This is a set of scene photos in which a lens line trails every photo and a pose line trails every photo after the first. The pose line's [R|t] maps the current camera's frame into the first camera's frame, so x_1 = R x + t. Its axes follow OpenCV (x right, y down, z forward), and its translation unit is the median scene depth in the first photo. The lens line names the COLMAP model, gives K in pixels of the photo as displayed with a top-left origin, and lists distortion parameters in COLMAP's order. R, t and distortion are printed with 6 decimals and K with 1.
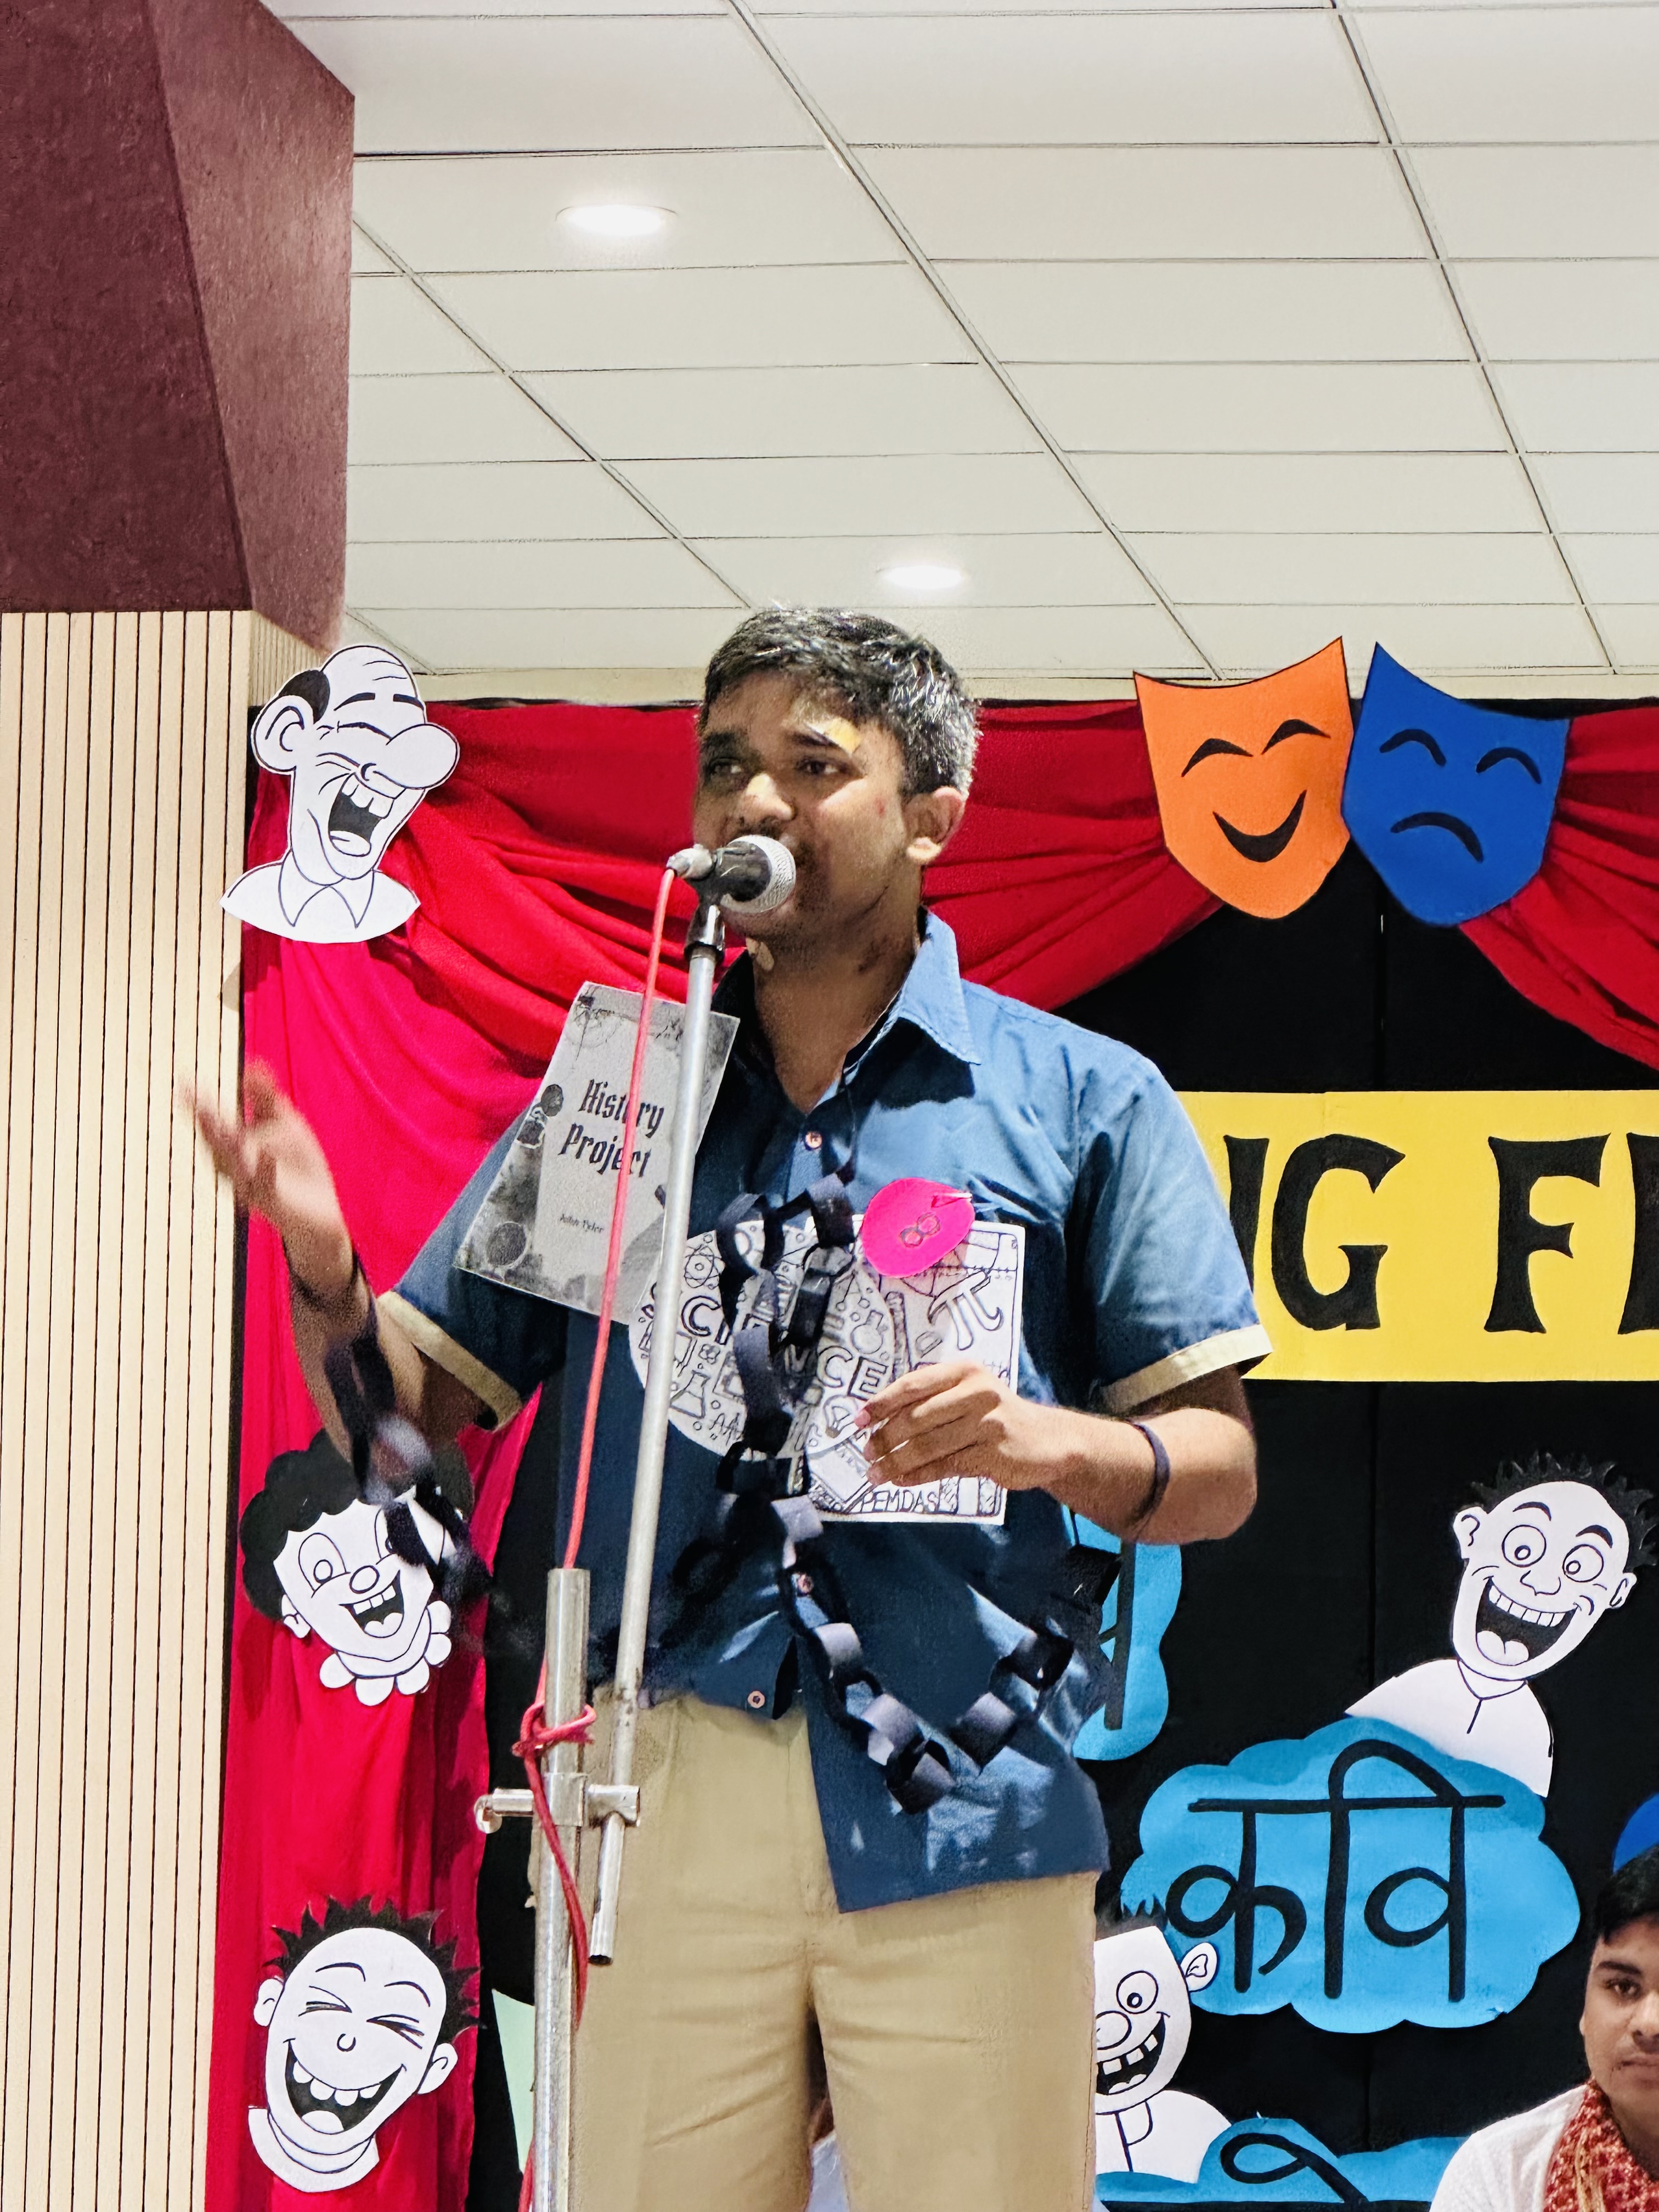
lens RADIAL K [[8286.8, 0, 838.5], [0, 8286.8, 1113.0], [0, 0, 1]] dist [-0.162070, 0.000000]
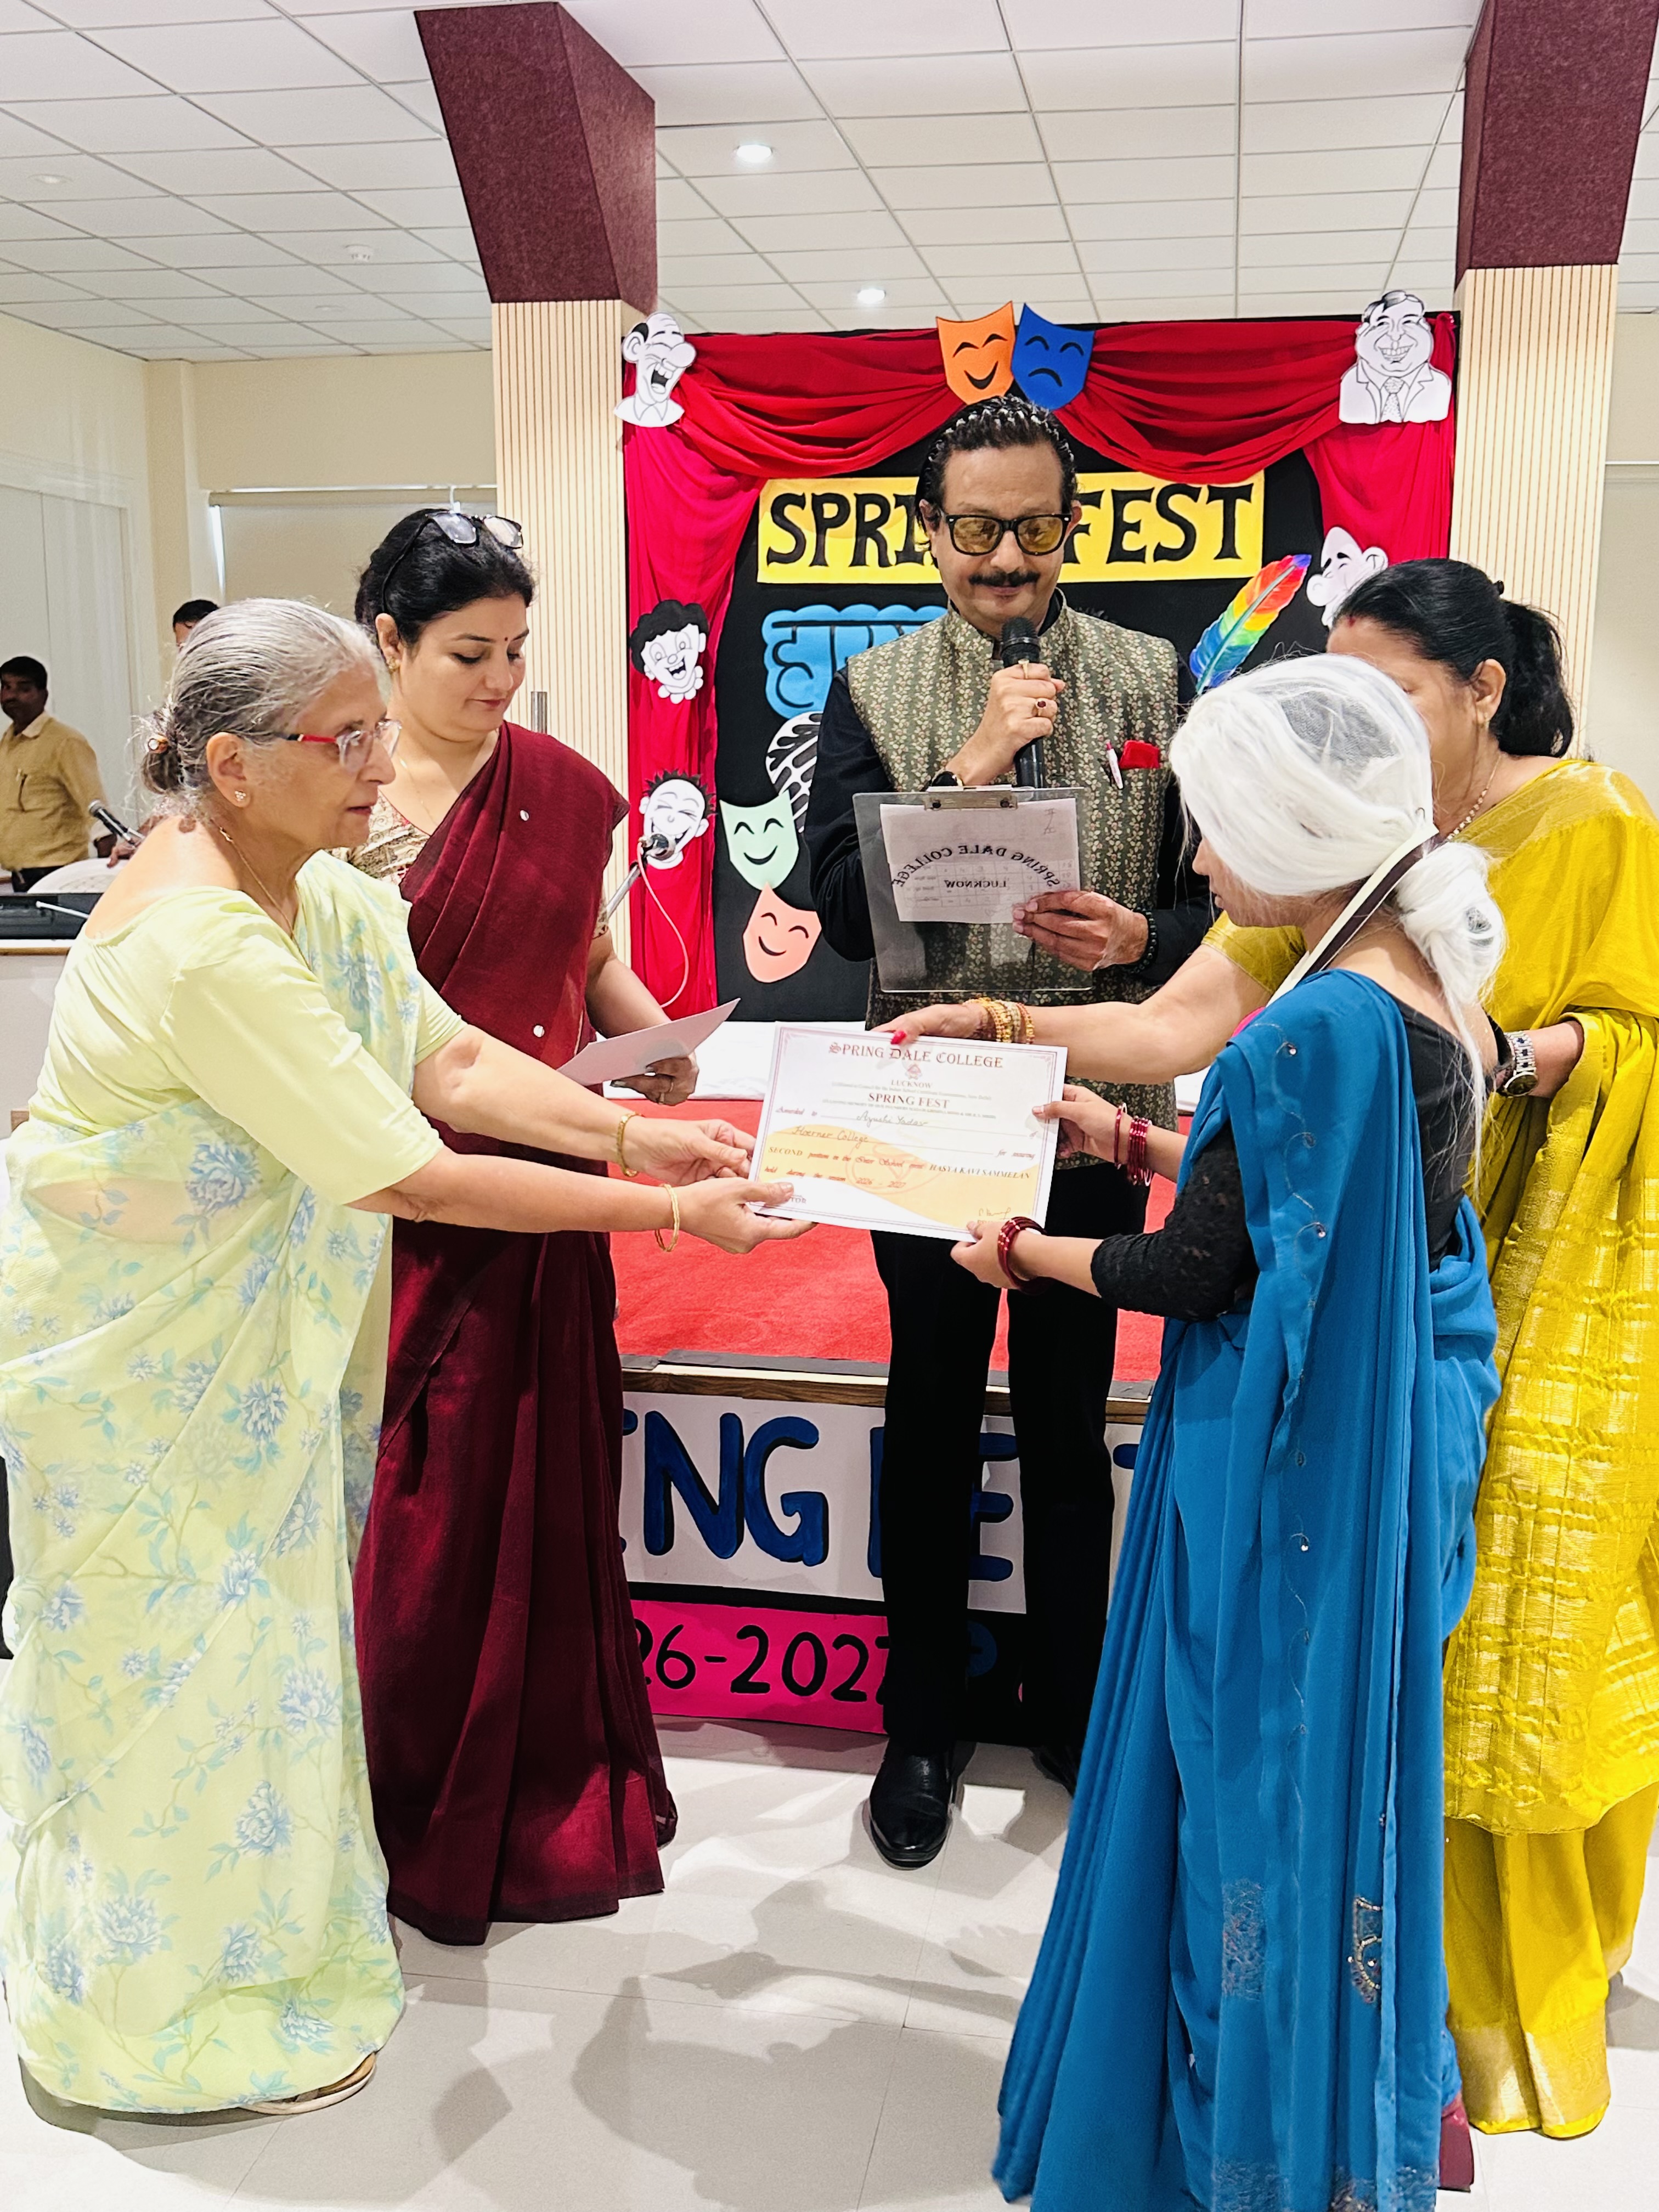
lens RADIAL K [[2183.5, 0, 800.7], [0, 2183.5, 1153.6], [0, 0, 1]] dist [0.056435, 0.000000]
pose [[0.999454, -0.009388, -0.031678, 0.010865], [0.018284, 0.955747, 0.293622, -0.002871], [0.027520, -0.294041, 0.955397, 0.211586]]
